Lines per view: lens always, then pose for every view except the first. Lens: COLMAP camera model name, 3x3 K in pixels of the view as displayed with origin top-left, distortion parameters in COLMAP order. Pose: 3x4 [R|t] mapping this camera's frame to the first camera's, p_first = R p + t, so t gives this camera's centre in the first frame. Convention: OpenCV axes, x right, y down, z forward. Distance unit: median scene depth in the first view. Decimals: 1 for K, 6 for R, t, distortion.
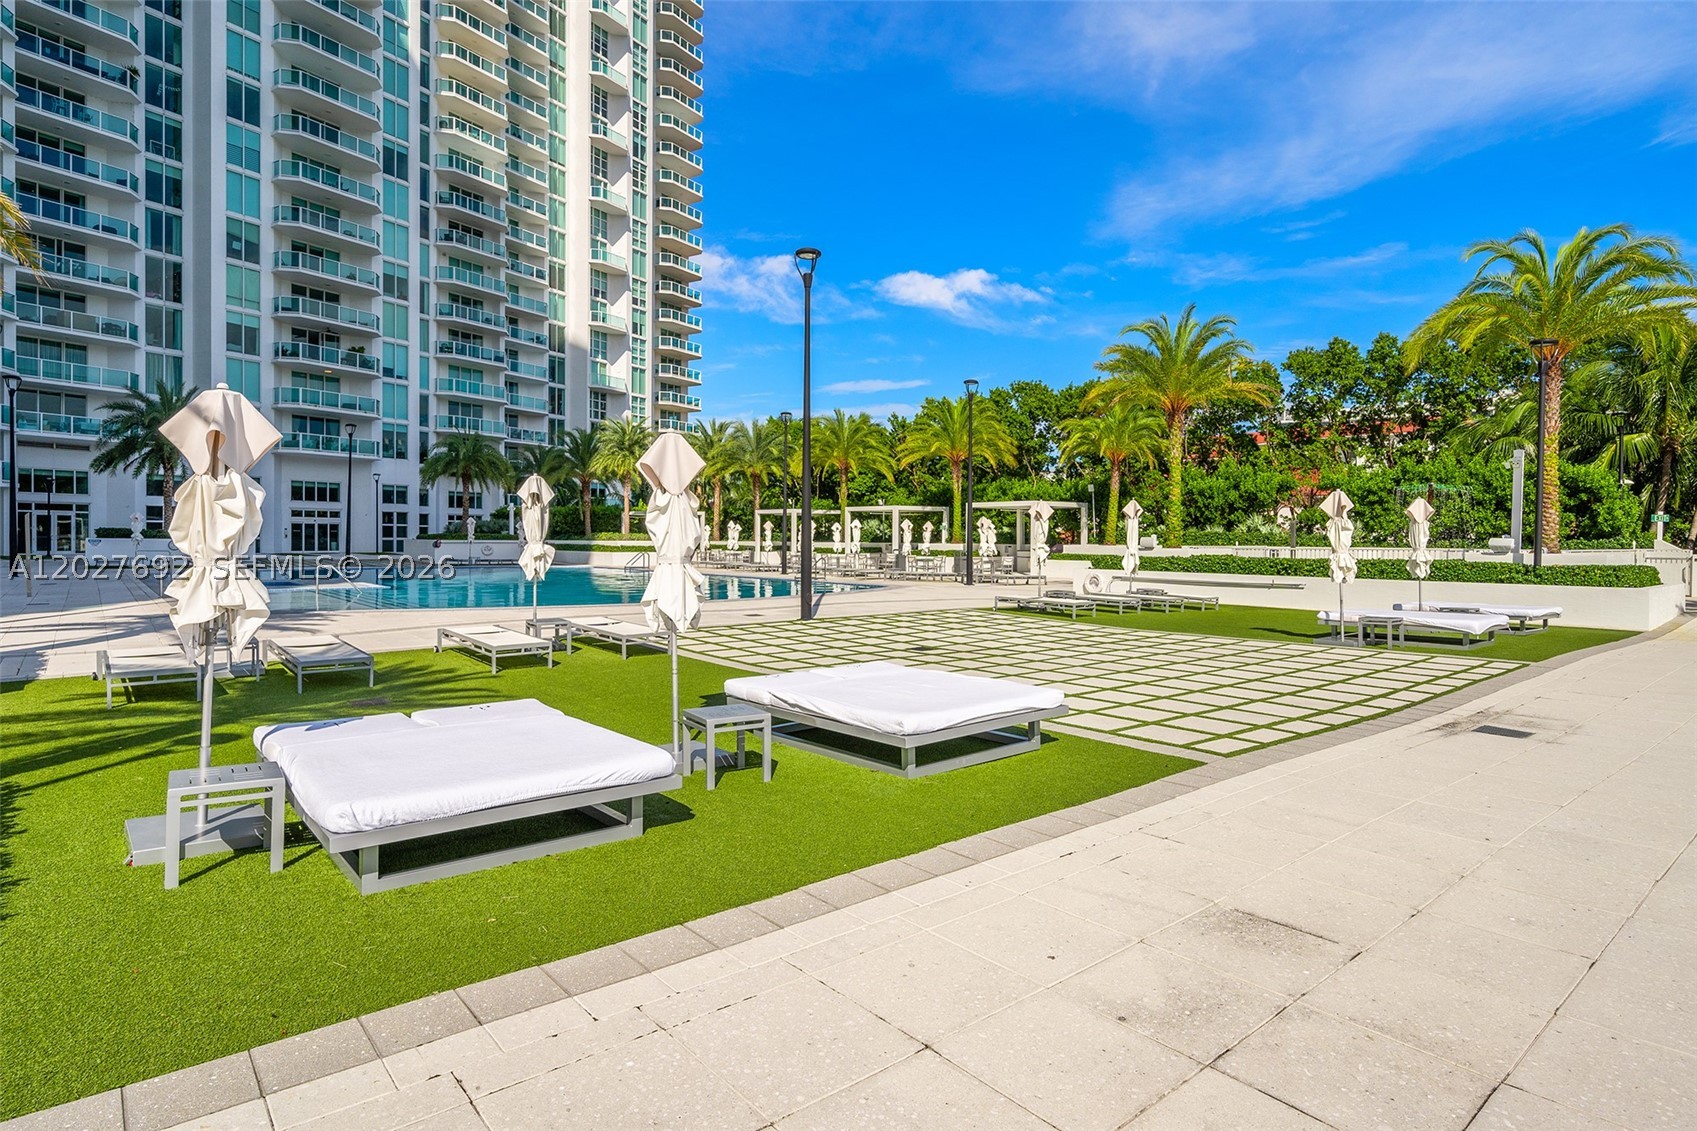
lens RADIAL K [[889.8, 0, 846.4], [0, 889.8, 550.5], [0, 0, 1]] dist [0.007697, 0.000192]
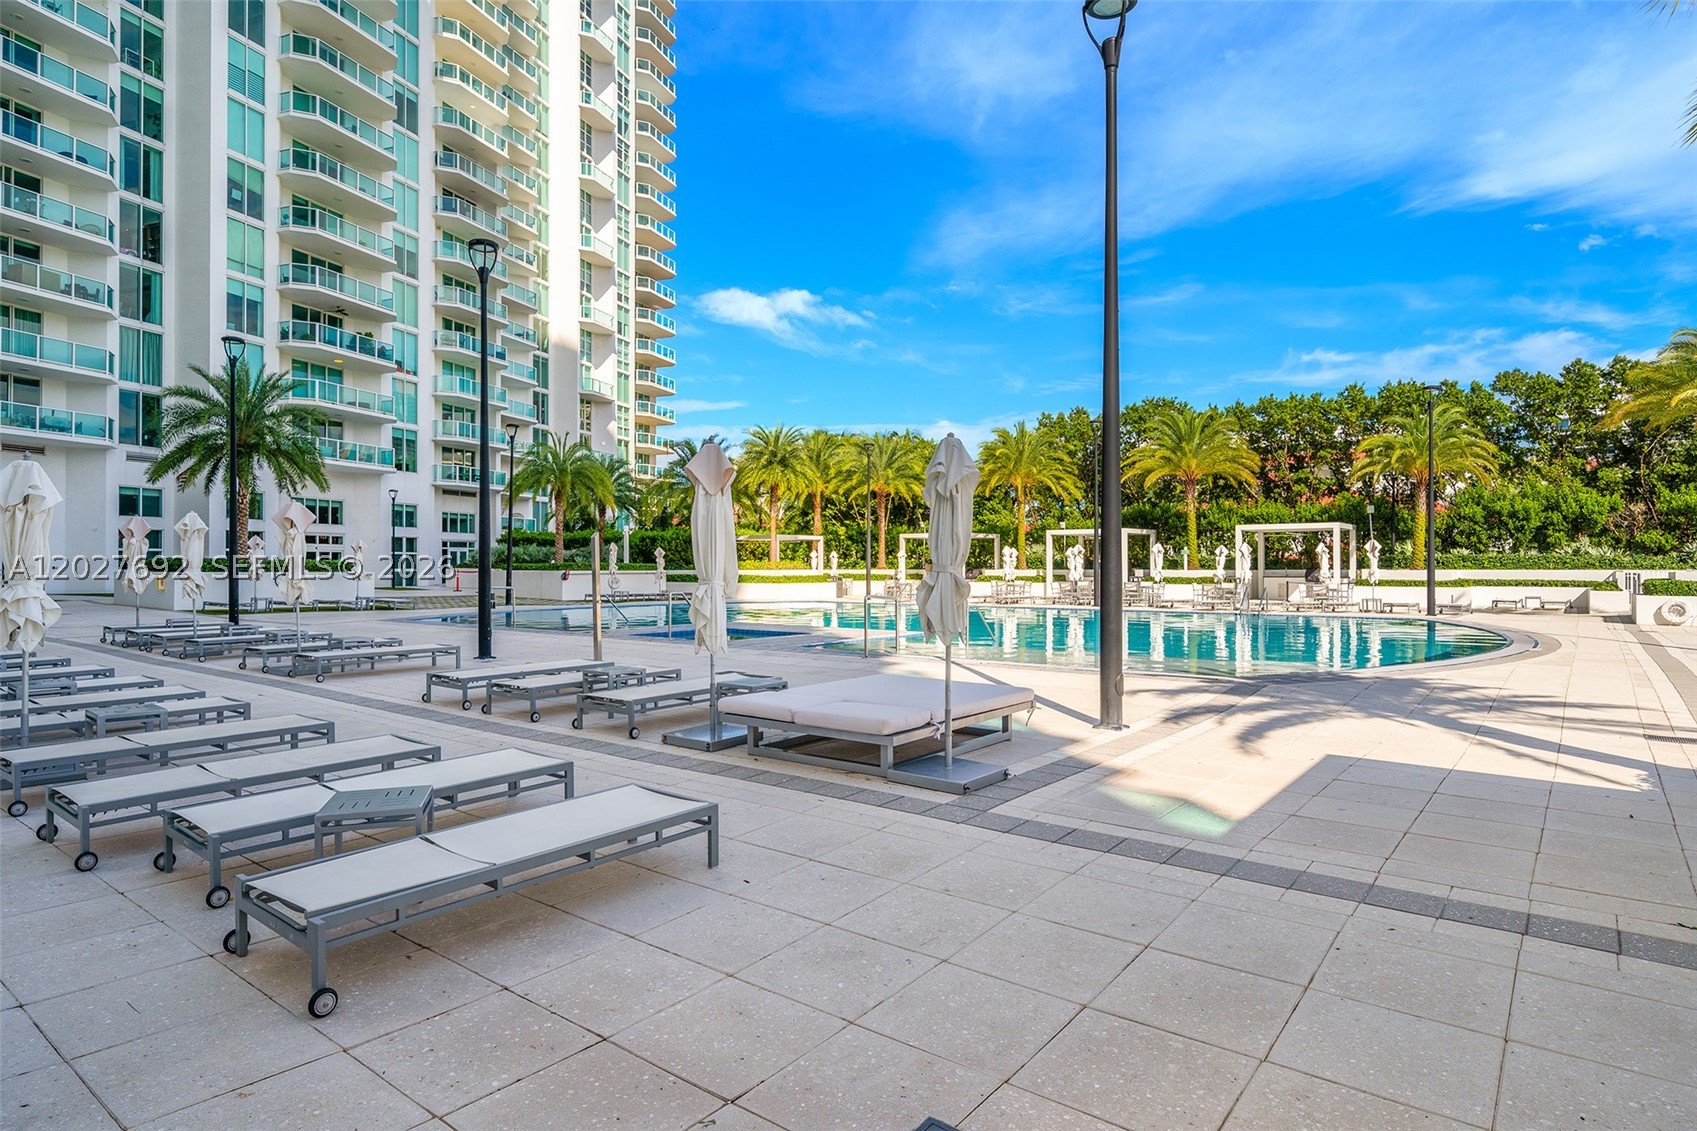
lens RADIAL K [[915.0, 0, 842.8], [0, 915.0, 561.9], [0, 0, 1]] dist [0.001077, 0.002328]
pose [[0.981010, -0.008202, 0.193784, -0.196023], [0.011134, 0.999839, -0.014044, -0.003194], [-0.193638, 0.015935, 0.980944, 0.074580]]
